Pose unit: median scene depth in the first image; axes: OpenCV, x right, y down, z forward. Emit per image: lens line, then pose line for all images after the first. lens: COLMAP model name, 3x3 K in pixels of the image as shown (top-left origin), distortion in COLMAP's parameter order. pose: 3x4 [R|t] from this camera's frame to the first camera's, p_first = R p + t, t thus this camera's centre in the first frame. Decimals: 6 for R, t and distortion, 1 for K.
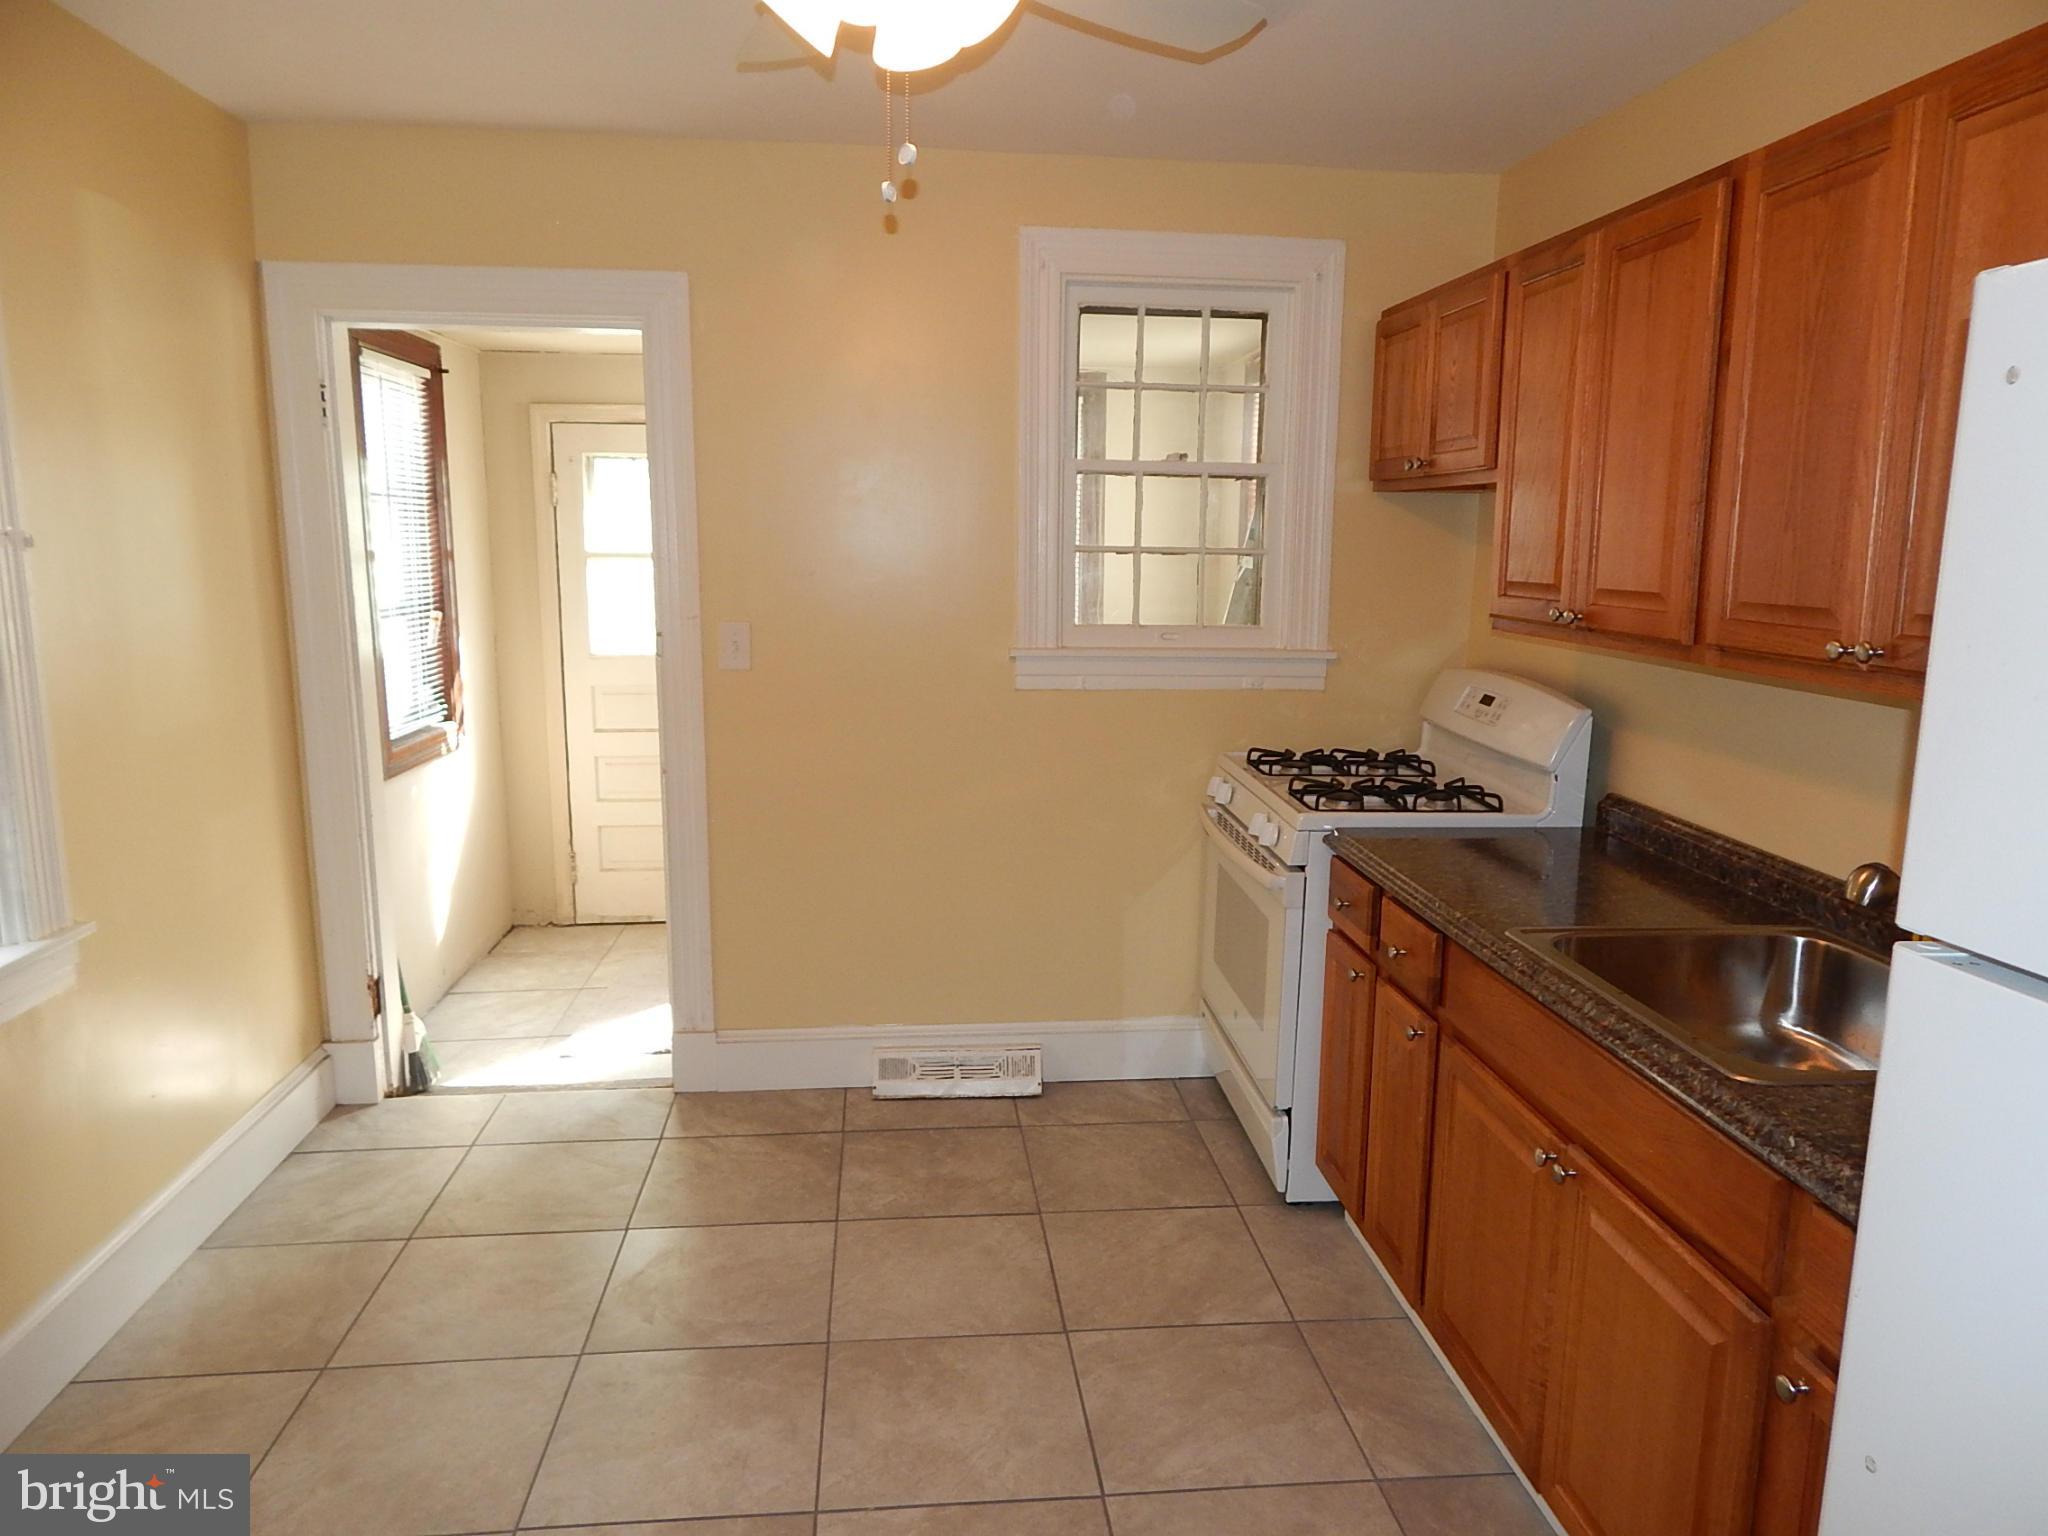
lens RADIAL K [[1368.0, 0, 1024.0], [0, 1368.0, 768.0], [0, 0, 1]] dist [0.003824, 0.000302]
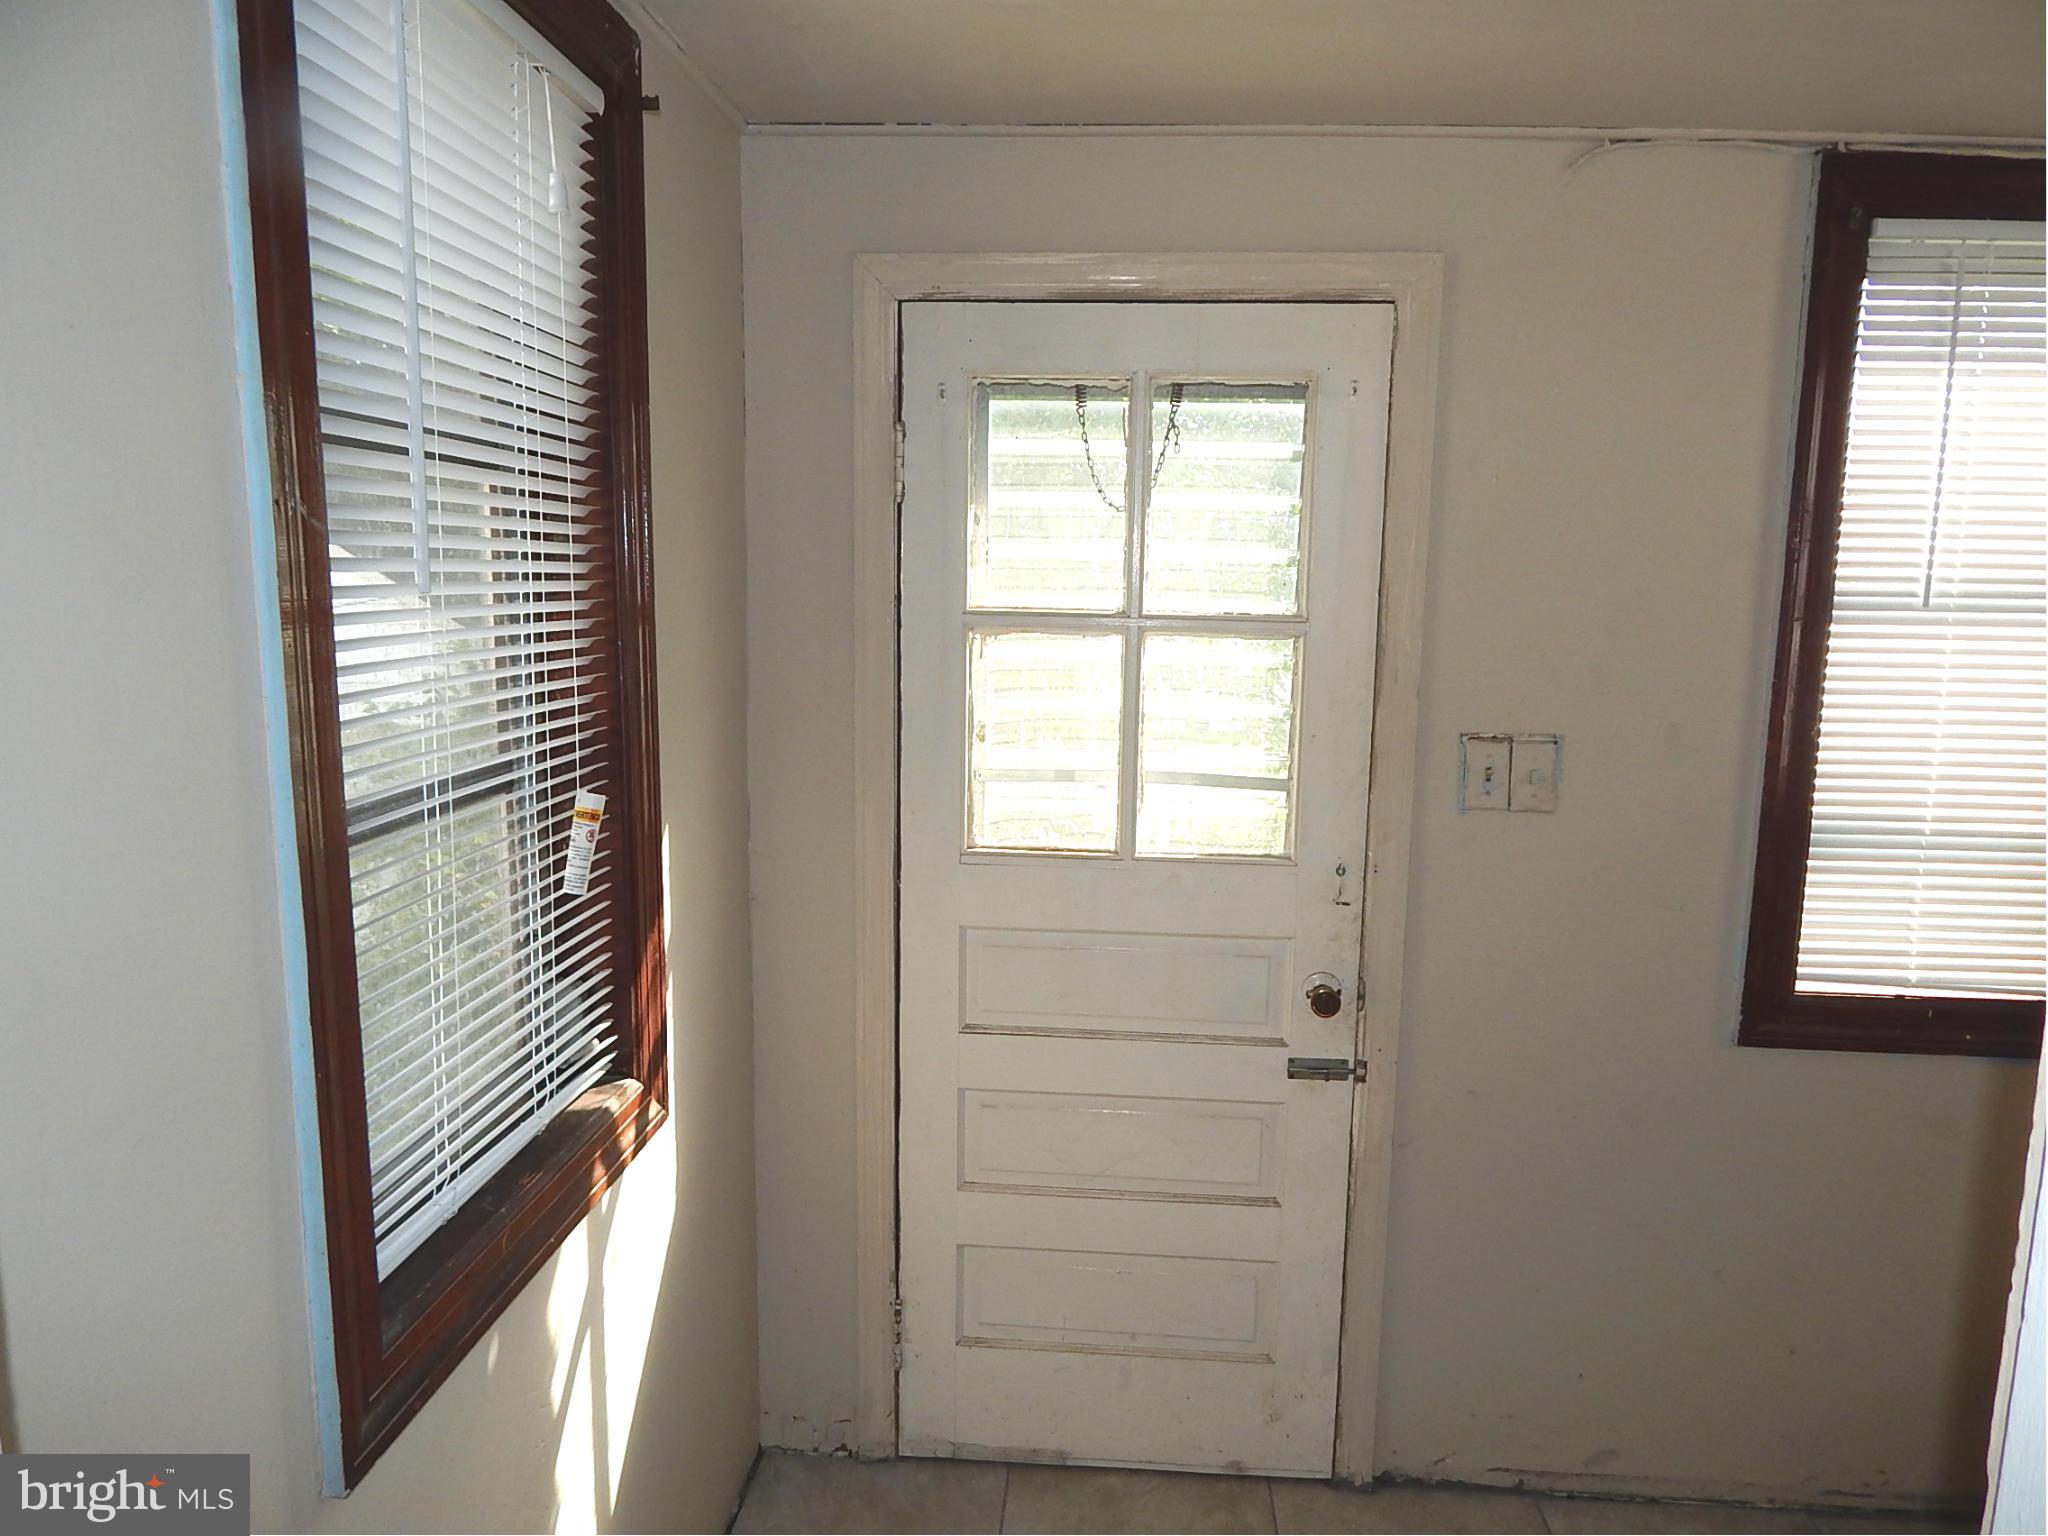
lens RADIAL K [[1368.0, 0, 1024.0], [0, 1368.0, 768.0], [0, 0, 1]] dist [0.003824, 0.000302]
pose [[0.986439, 0.033560, -0.160661, -0.255096], [-0.037831, 0.999005, -0.023599, -0.111170], [0.159709, 0.029356, 0.986728, 0.645862]]
